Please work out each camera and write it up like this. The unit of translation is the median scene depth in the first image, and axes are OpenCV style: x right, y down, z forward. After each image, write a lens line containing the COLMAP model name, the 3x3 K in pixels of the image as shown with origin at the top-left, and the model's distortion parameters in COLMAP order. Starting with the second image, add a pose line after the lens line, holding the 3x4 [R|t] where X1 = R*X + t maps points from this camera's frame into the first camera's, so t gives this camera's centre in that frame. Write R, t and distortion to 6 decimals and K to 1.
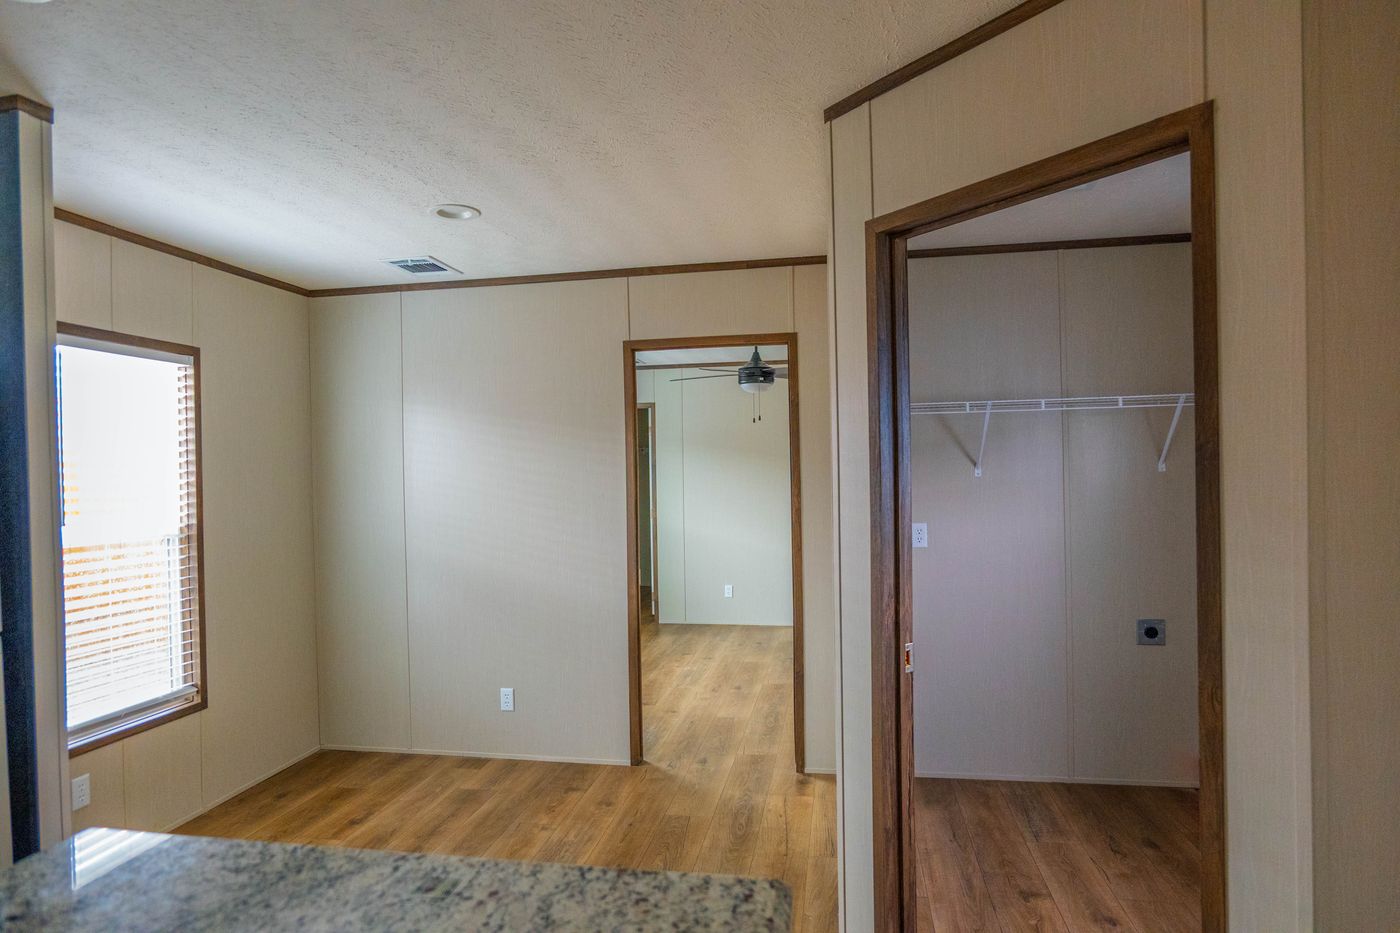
lens RADIAL K [[817.0, 0, 695.8], [0, 817.0, 473.3], [0, 0, 1]] dist [-0.037600, 0.023385]
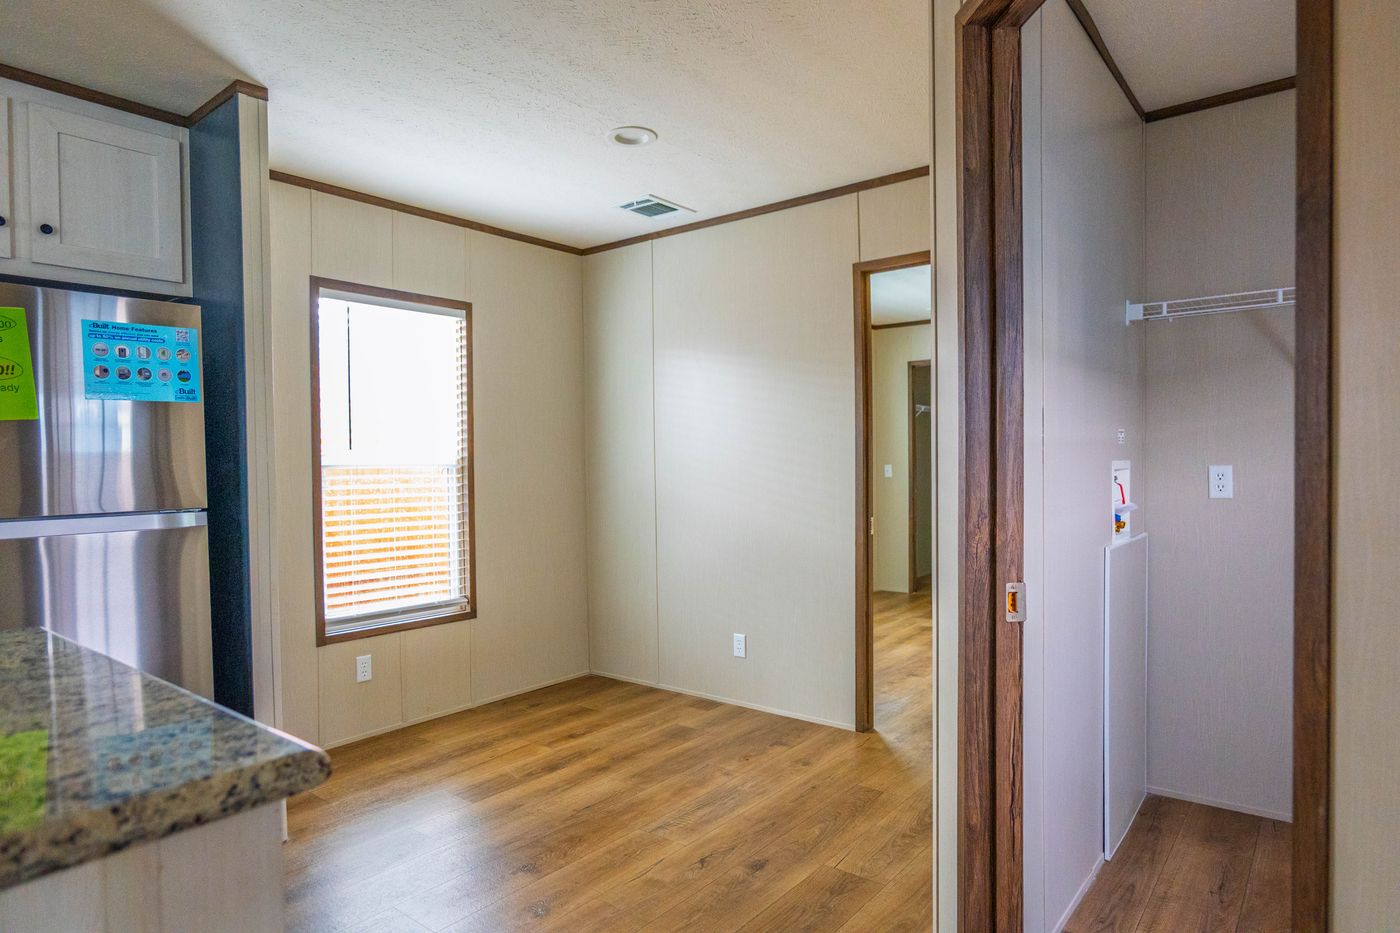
lens RADIAL K [[817.0, 0, 698.1], [0, 817.0, 472.7], [0, 0, 1]] dist [-0.037600, 0.023385]
pose [[0.879706, 0.015462, -0.475266, 0.220066], [-0.006675, 0.999774, 0.020170, 0.060081], [0.475471, -0.014571, 0.879611, 0.136862]]
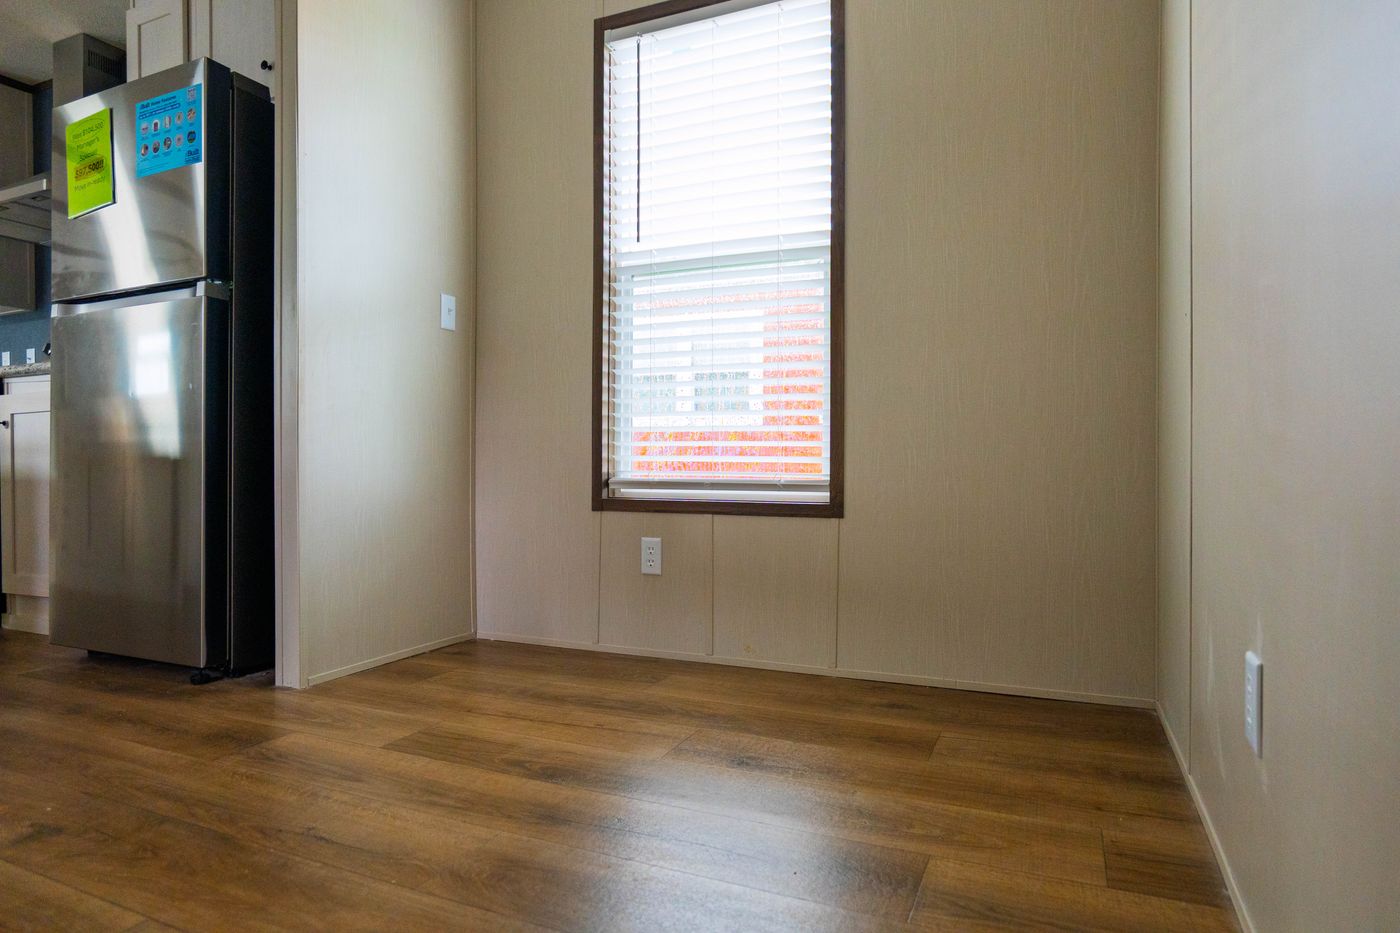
lens RADIAL K [[817.0, 0, 698.5], [0, 817.0, 471.2], [0, 0, 1]] dist [-0.037600, 0.023385]
pose [[-0.237456, 0.029670, -0.970945, 0.049711], [-0.000055, 0.999533, 0.030557, 0.236135], [0.971398, 0.007309, -0.237343, 1.052879]]
